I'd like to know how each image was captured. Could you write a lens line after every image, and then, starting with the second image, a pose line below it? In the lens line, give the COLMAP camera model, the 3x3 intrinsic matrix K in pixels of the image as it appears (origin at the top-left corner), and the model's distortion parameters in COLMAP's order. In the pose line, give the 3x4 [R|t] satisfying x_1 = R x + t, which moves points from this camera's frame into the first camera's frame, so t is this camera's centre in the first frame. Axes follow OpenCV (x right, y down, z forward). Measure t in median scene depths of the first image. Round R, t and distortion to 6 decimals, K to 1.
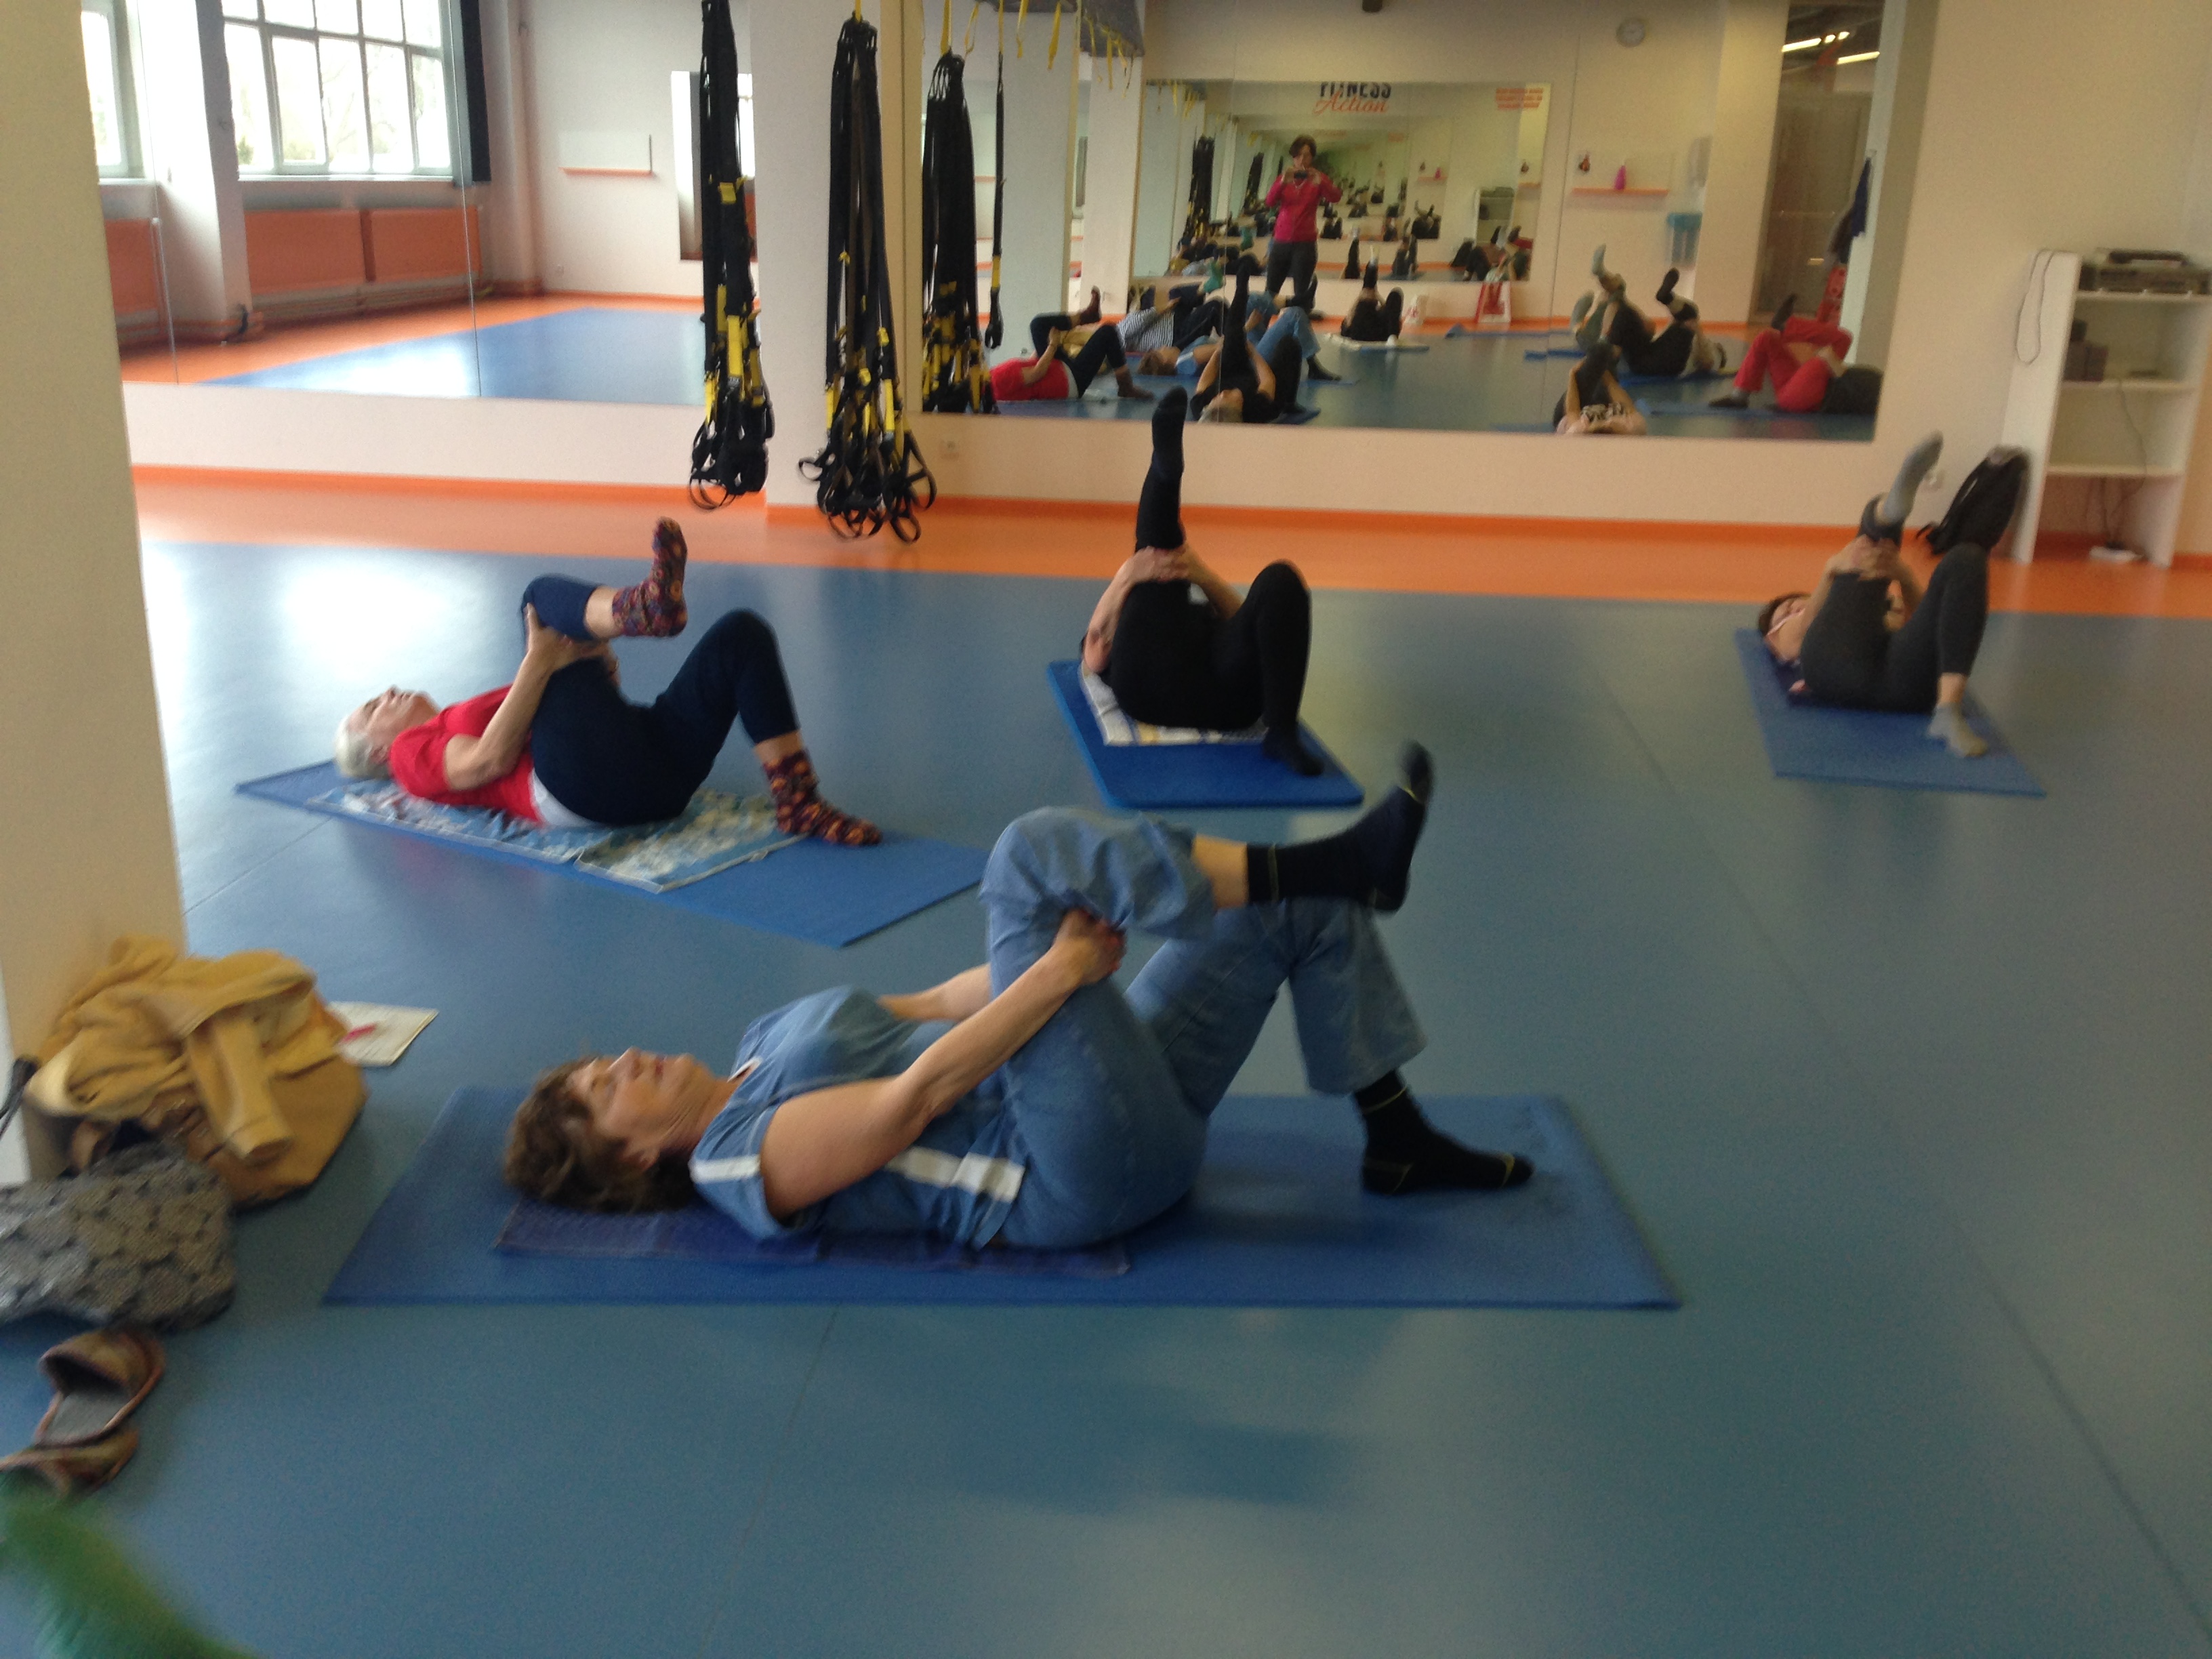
lens RADIAL K [[2004.1, 0, 1096.3], [0, 2004.1, 816.3], [0, 0, 1]] dist [0.129641, -0.215378]
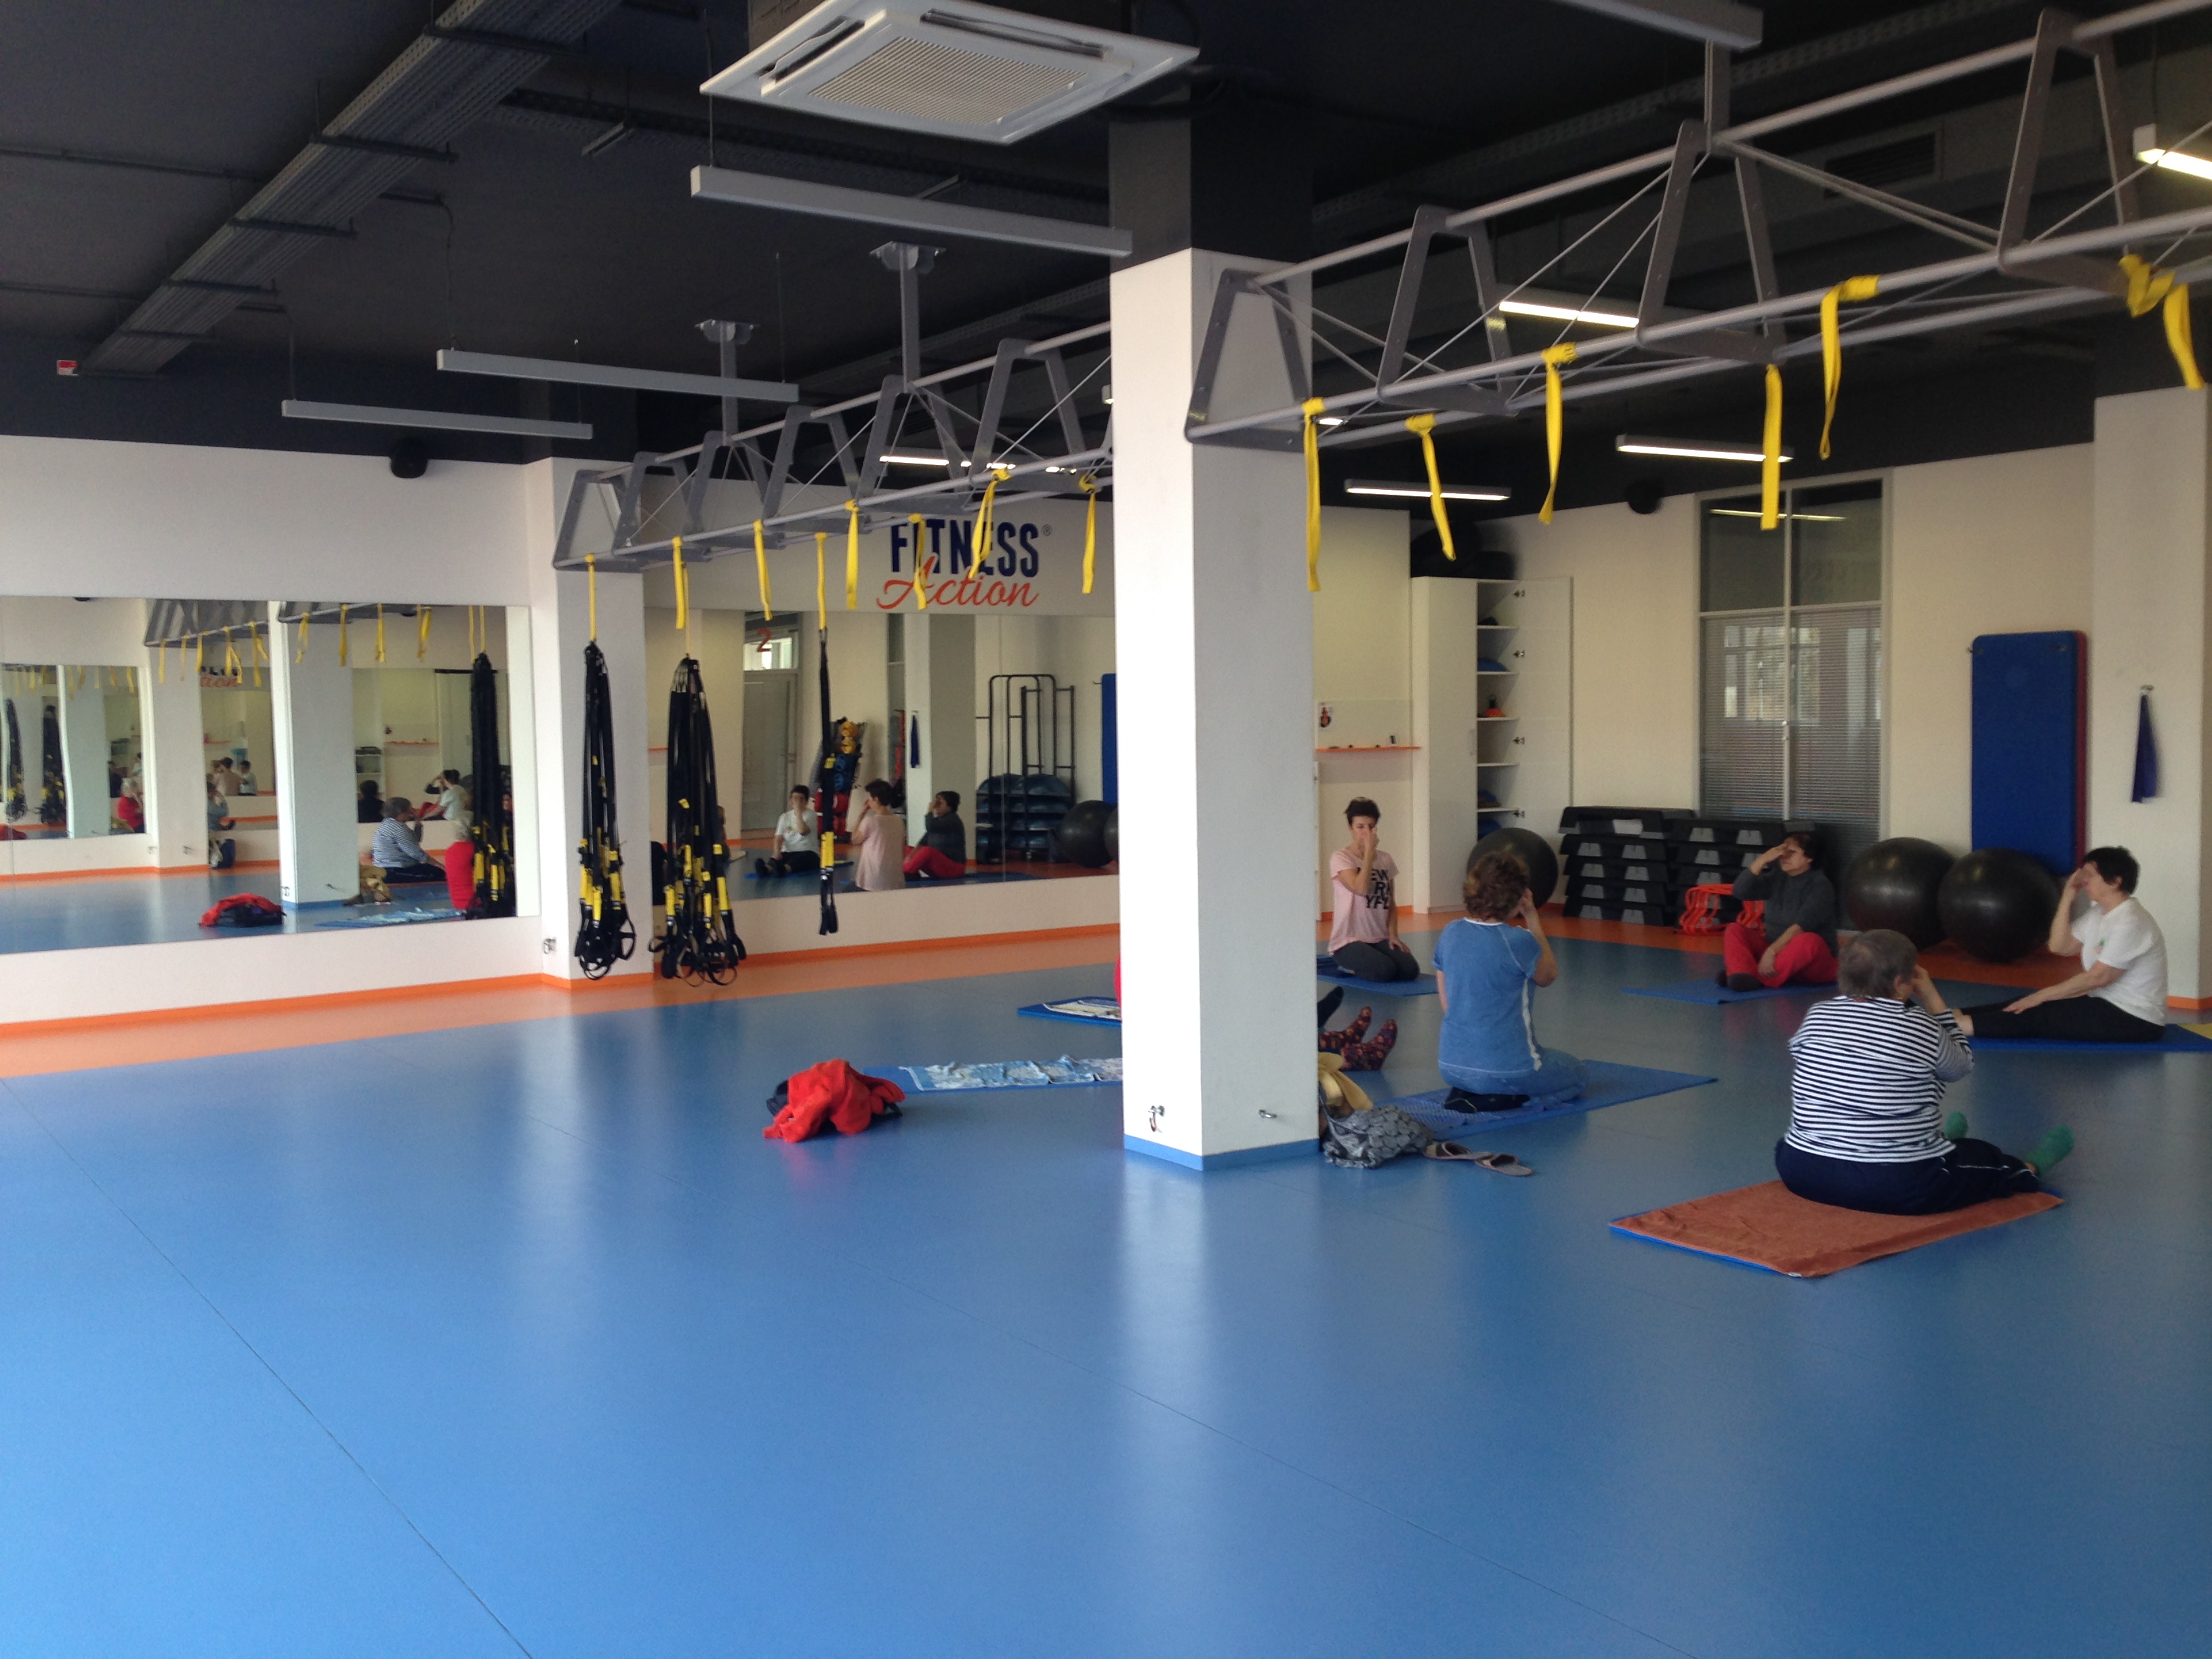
lens RADIAL K [[2001.0, 0, 1105.0], [0, 2001.0, 814.2], [0, 0, 1]] dist [0.083620, -0.009523]
pose [[0.765920, -0.064224, 0.639721, -0.829170], [0.224931, 0.958887, -0.173038, 0.061608], [-0.602307, 0.276426, 0.748876, -0.301442]]
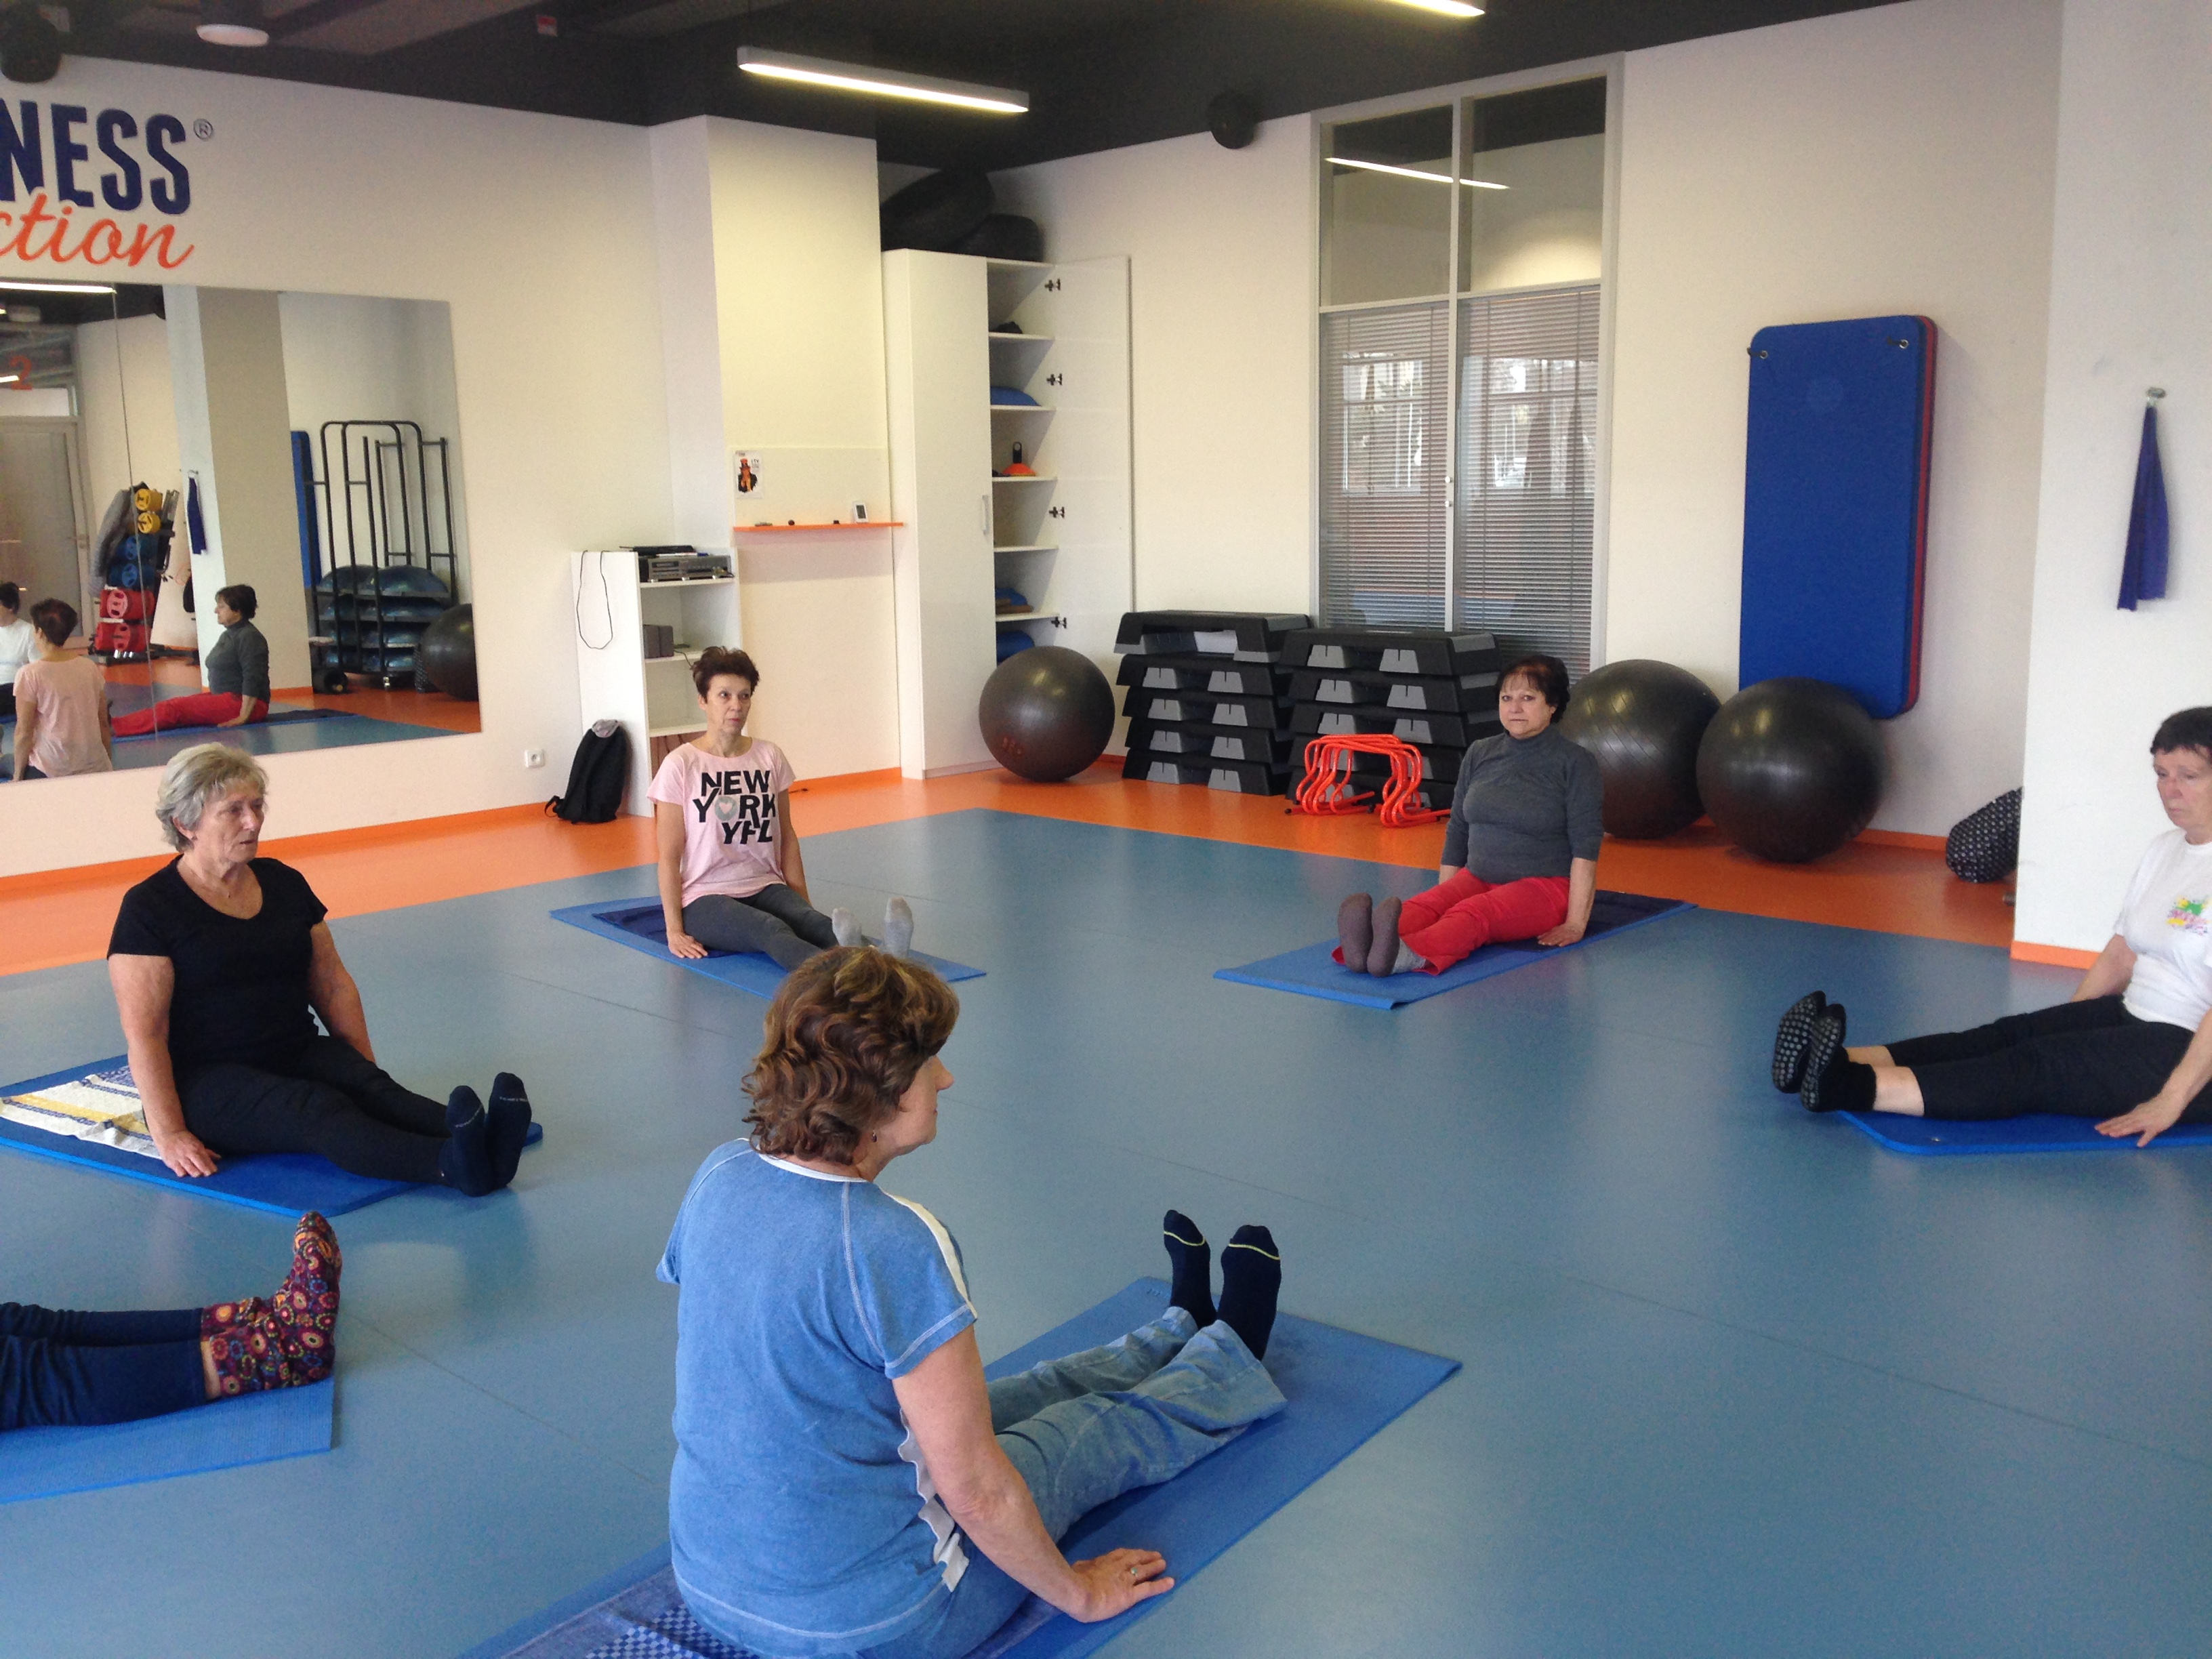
lens RADIAL K [[2004.1, 0, 1096.3], [0, 2004.1, 816.3], [0, 0, 1]] dist [0.129641, -0.215378]
pose [[0.621246, -0.160535, 0.766995, -0.259590], [0.271146, 0.962366, -0.018195, -0.037995], [-0.735209, 0.219271, 0.641395, 0.103450]]
